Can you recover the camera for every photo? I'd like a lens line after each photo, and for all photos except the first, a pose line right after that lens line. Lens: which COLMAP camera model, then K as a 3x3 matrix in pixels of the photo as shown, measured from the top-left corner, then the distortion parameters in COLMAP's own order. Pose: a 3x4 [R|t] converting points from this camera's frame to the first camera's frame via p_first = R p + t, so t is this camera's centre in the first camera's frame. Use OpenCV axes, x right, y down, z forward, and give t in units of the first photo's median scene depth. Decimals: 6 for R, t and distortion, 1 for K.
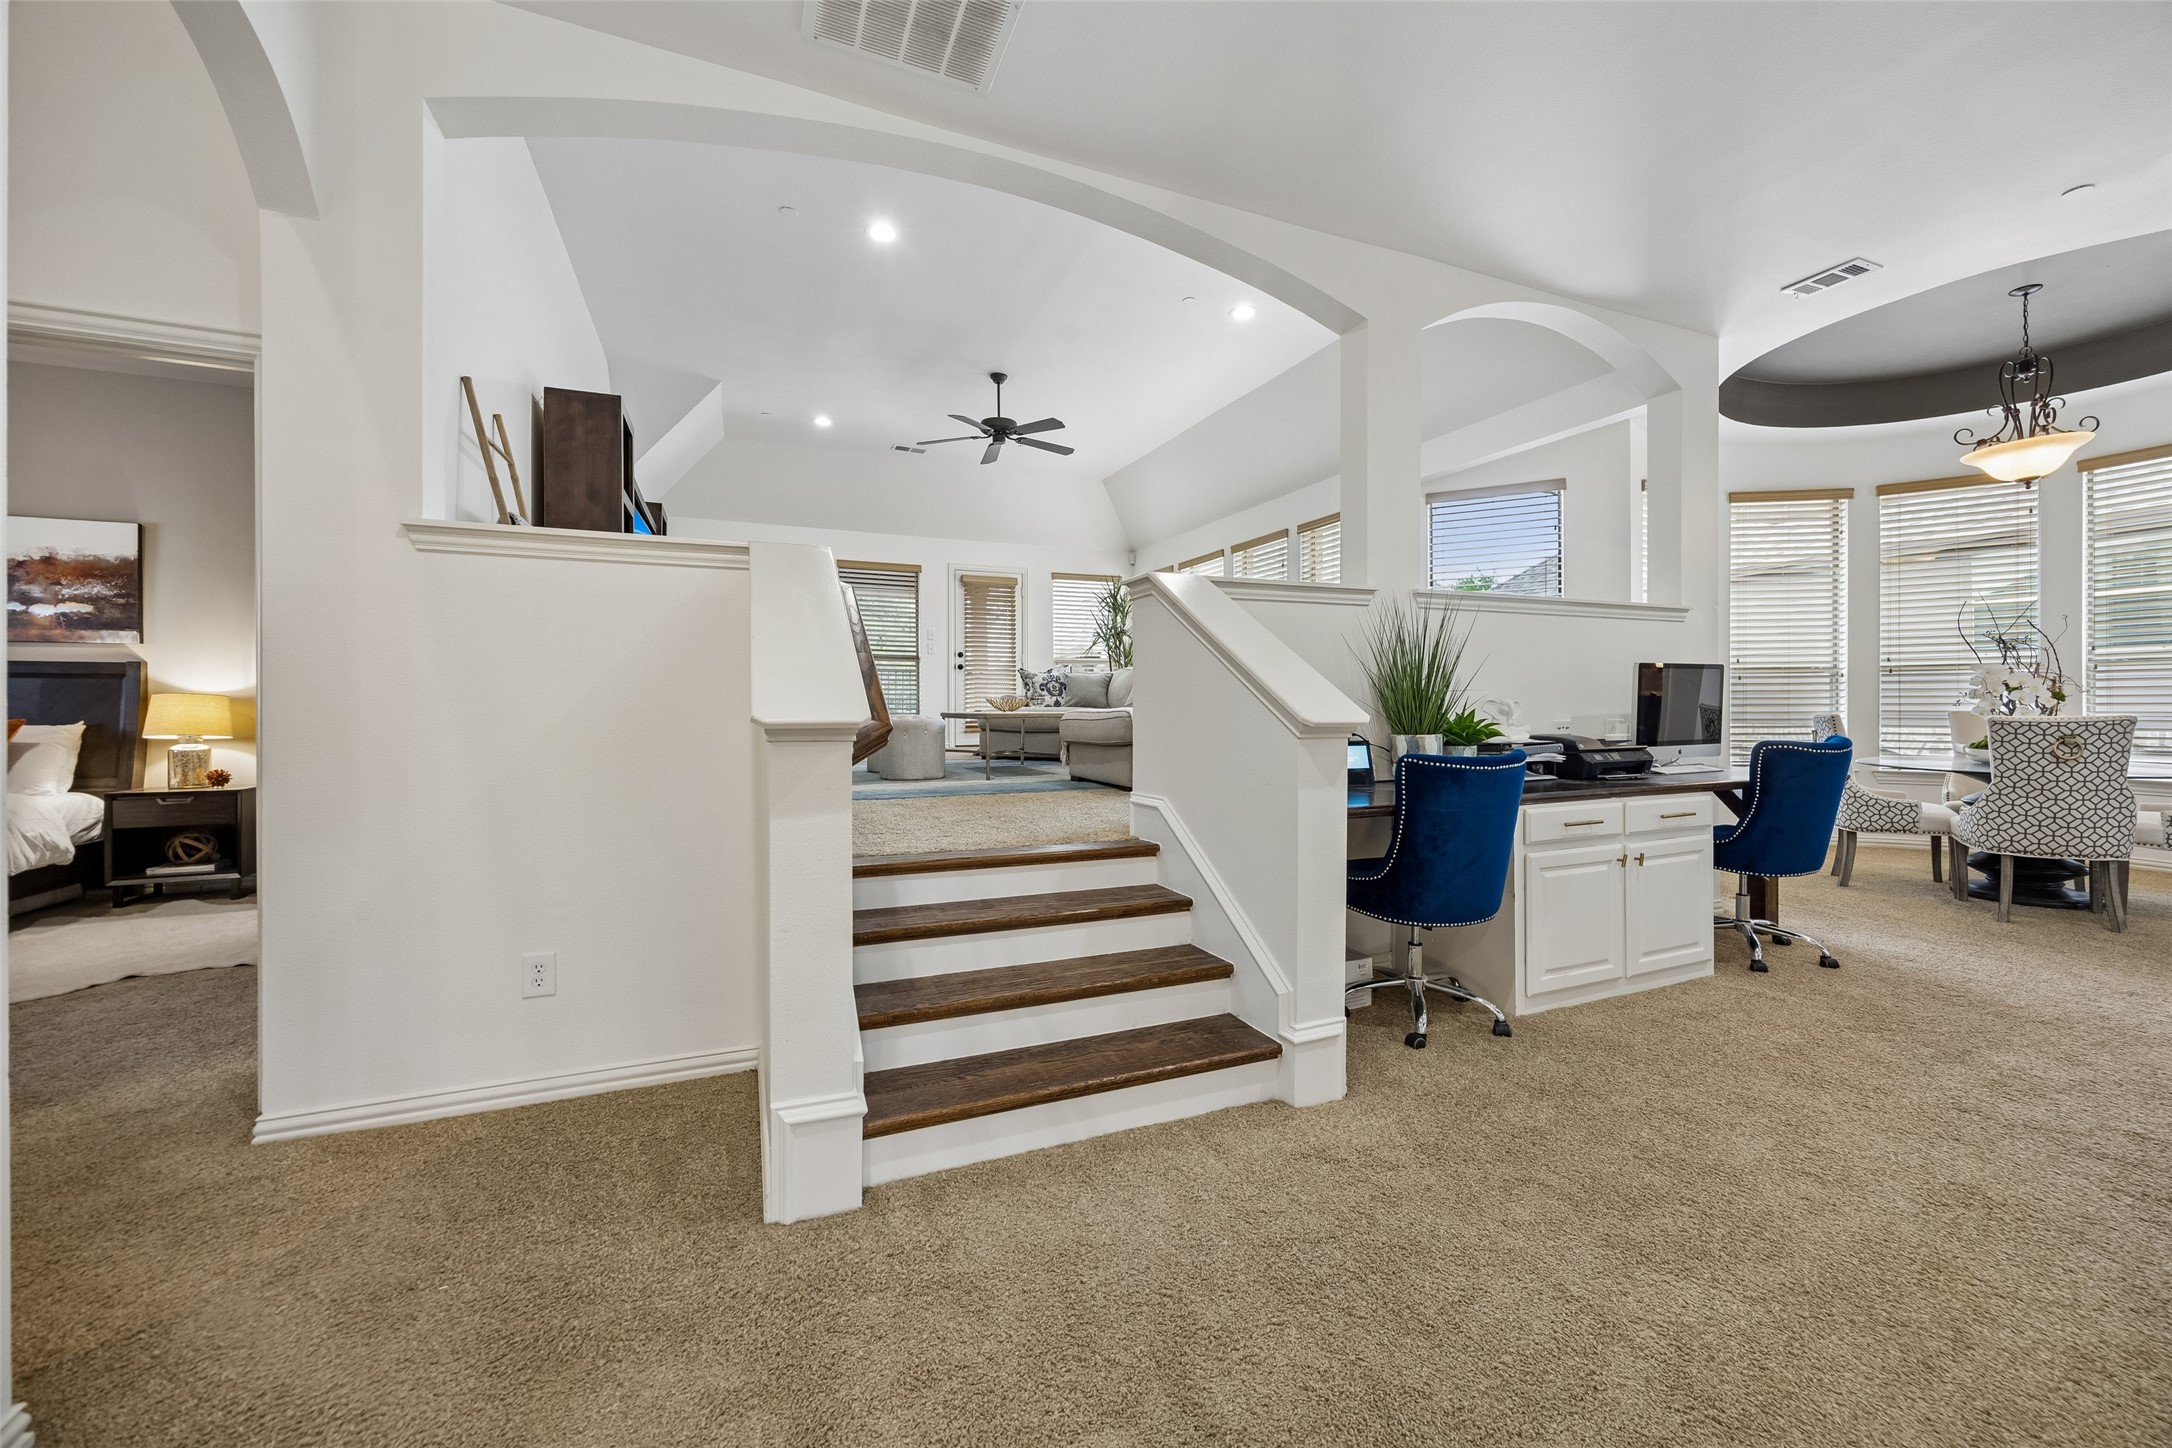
lens RADIAL K [[833.6, 0, 1083.3], [0, 833.6, 710.2], [0, 0, 1]] dist [-0.001204, -0.000374]
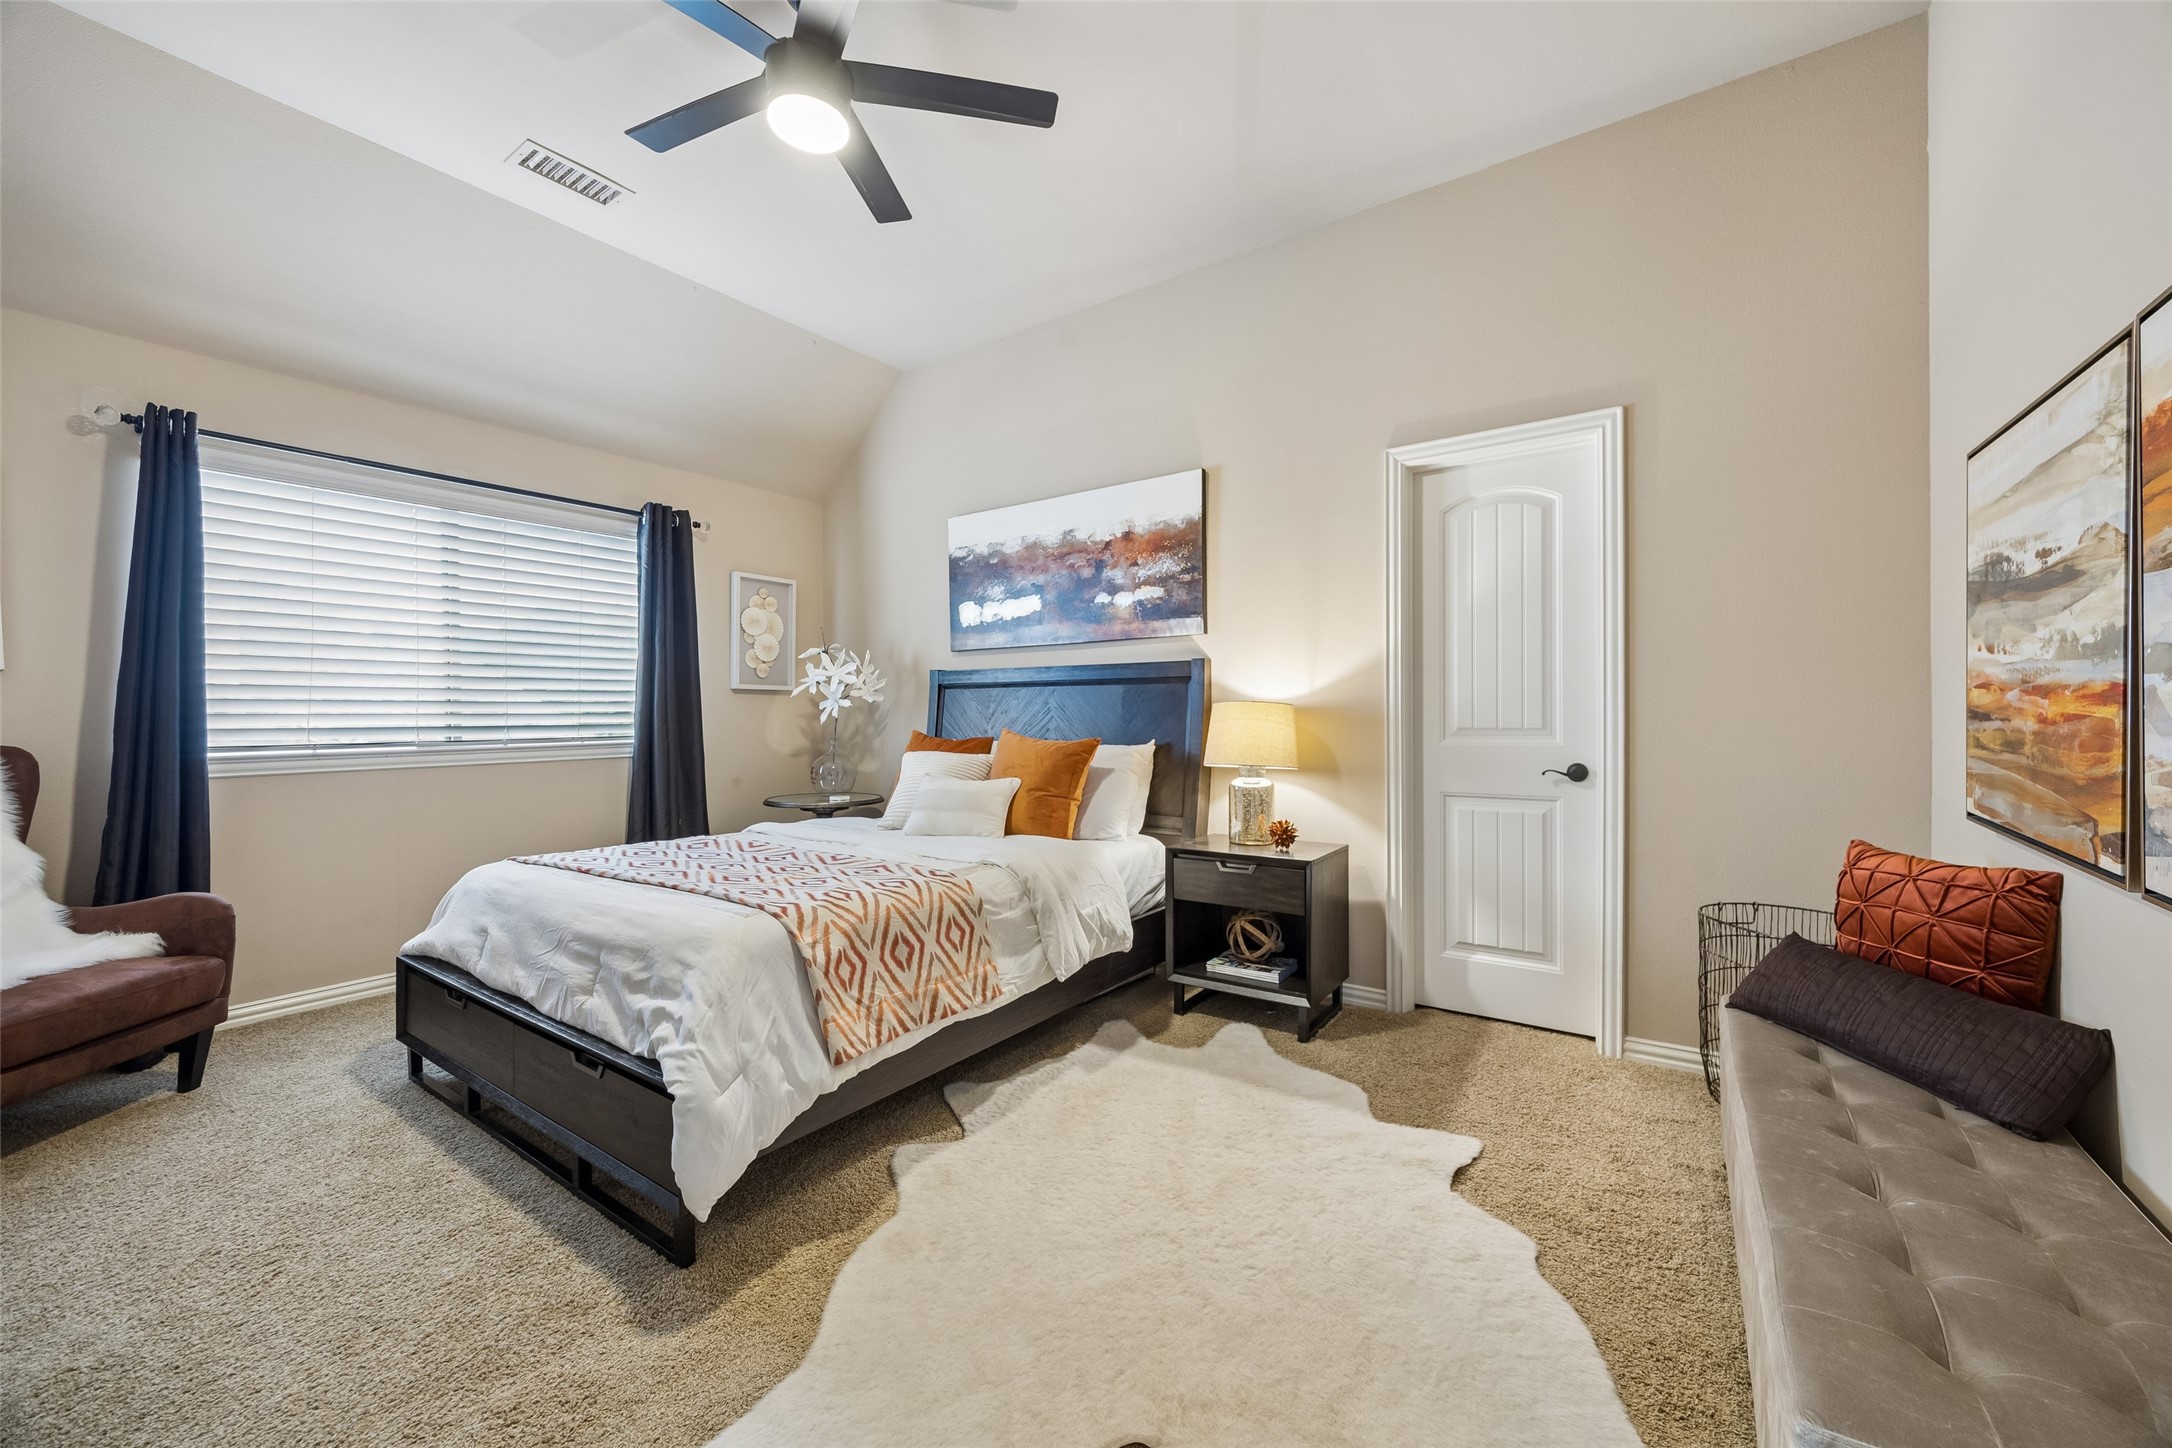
lens RADIAL K [[833.6, 0, 1088.4], [0, 833.6, 713.4], [0, 0, 1]] dist [-0.001204, -0.000374]
pose [[0.526443, -0.001690, -0.850209, -0.570445], [-0.000769, 0.999997, -0.002464, -0.008290], [0.850210, 0.001951, 0.526440, 0.533019]]
